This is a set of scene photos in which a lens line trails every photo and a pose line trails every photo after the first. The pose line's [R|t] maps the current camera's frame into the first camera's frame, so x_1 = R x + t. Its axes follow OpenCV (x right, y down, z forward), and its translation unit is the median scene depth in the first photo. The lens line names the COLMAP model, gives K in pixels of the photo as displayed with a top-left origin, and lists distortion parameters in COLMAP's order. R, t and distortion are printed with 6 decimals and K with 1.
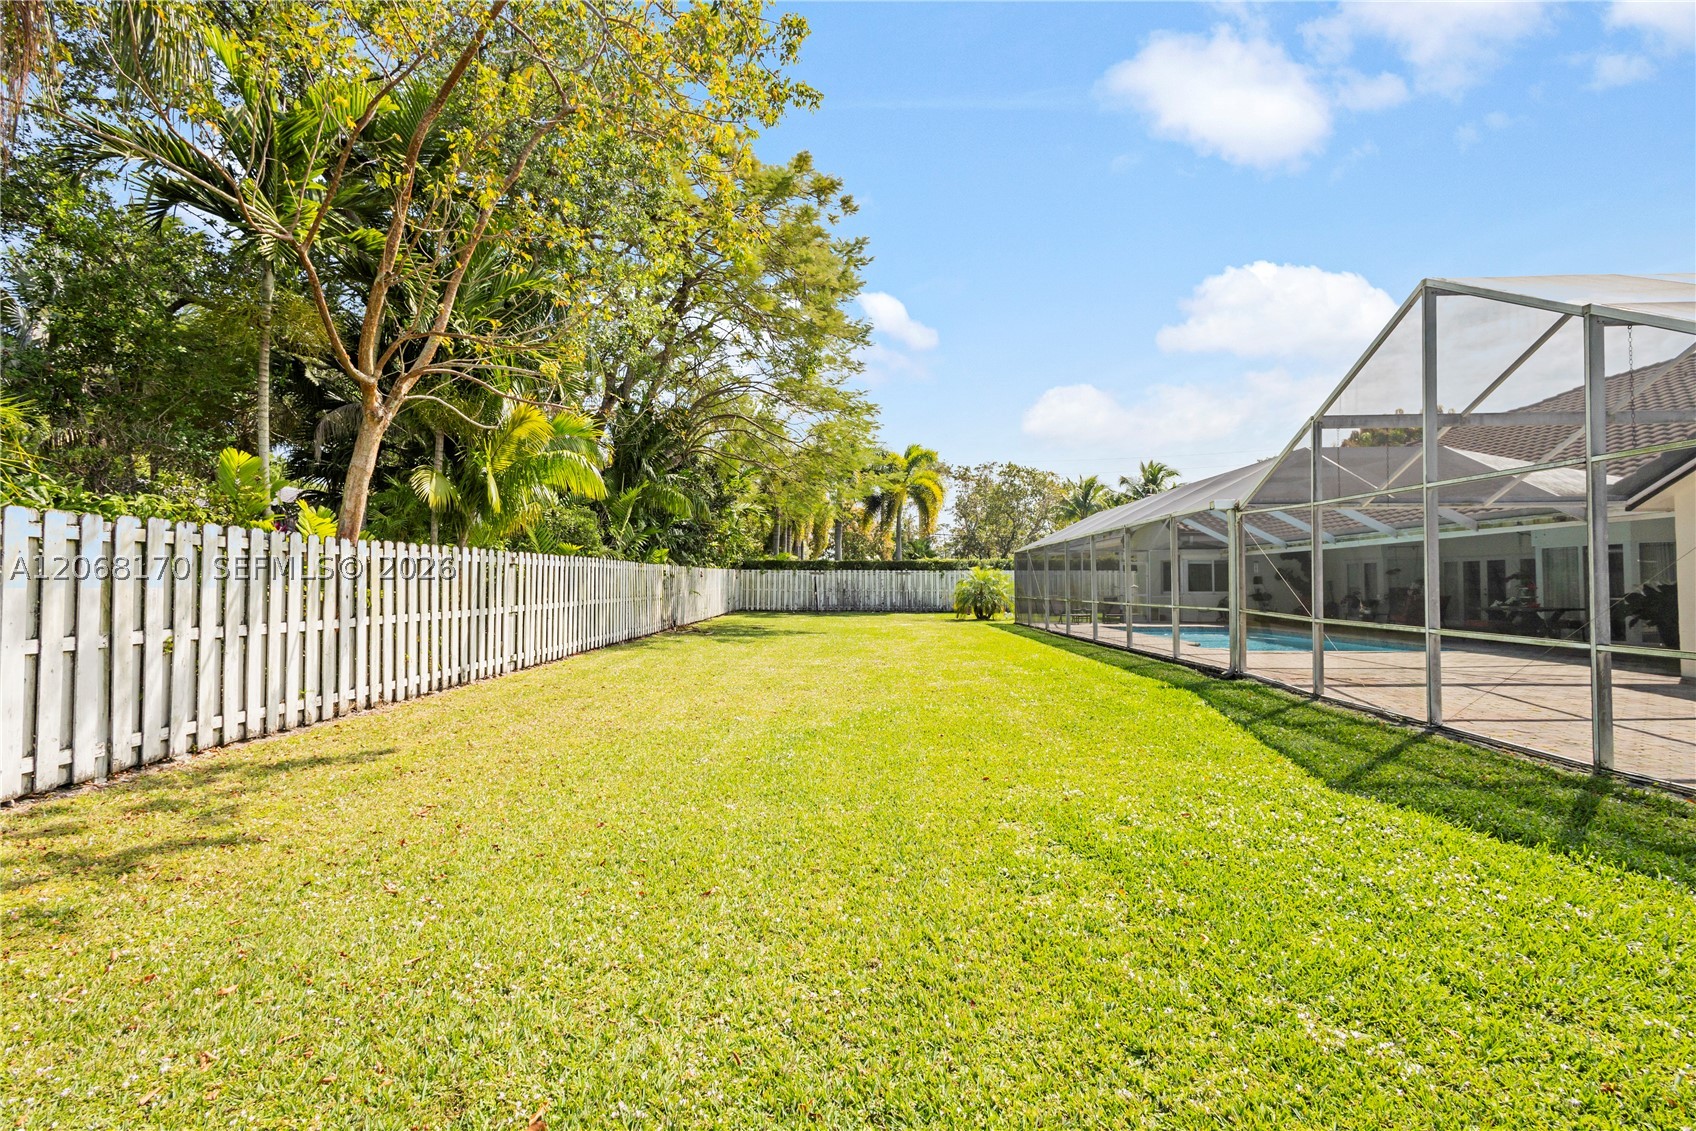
lens RADIAL K [[763.2, 0, 848.0], [0, 763.2, 565.5], [0, 0, 1]] dist [0.000299, -0.000131]
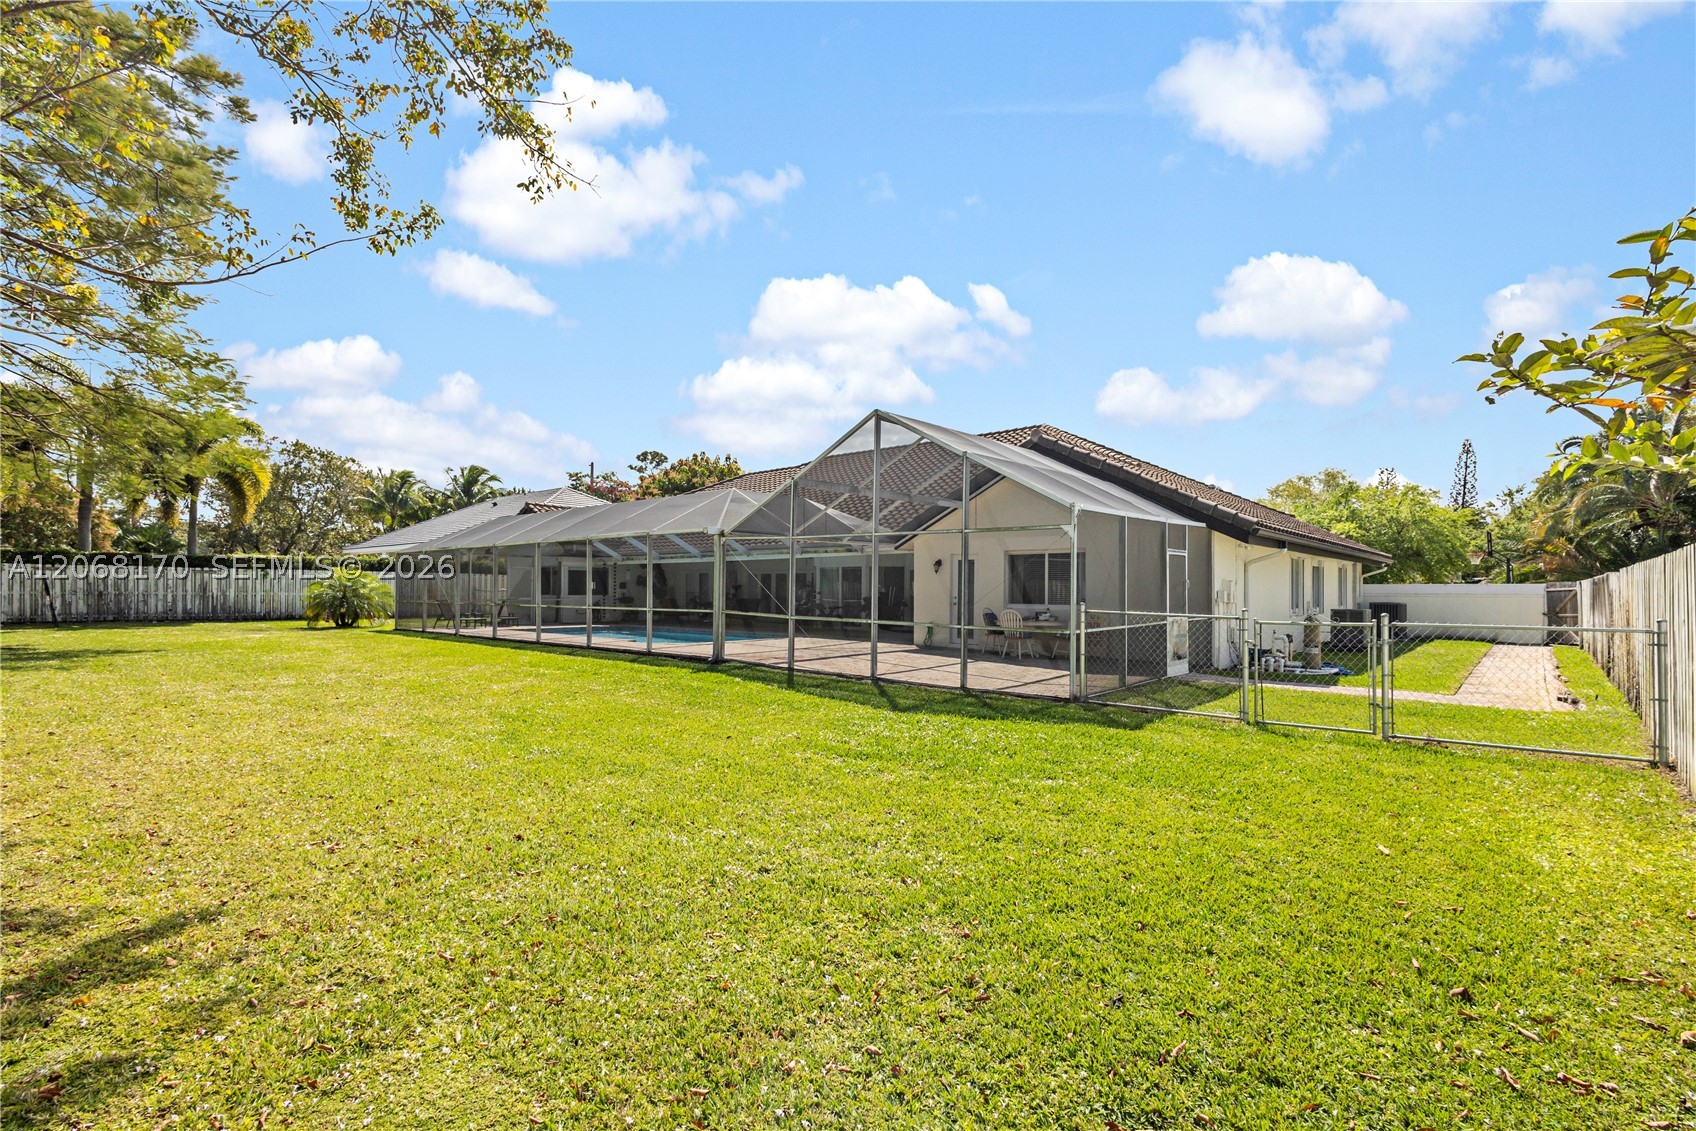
lens RADIAL K [[763.2, 0, 848.0], [0, 763.2, 565.5], [0, 0, 1]] dist [0.000299, -0.000131]
pose [[0.623792, 0.031296, 0.780964, -0.151899], [-0.029112, 0.999435, -0.016797, -0.001746], [-0.781048, -0.012258, 0.624351, 0.002236]]
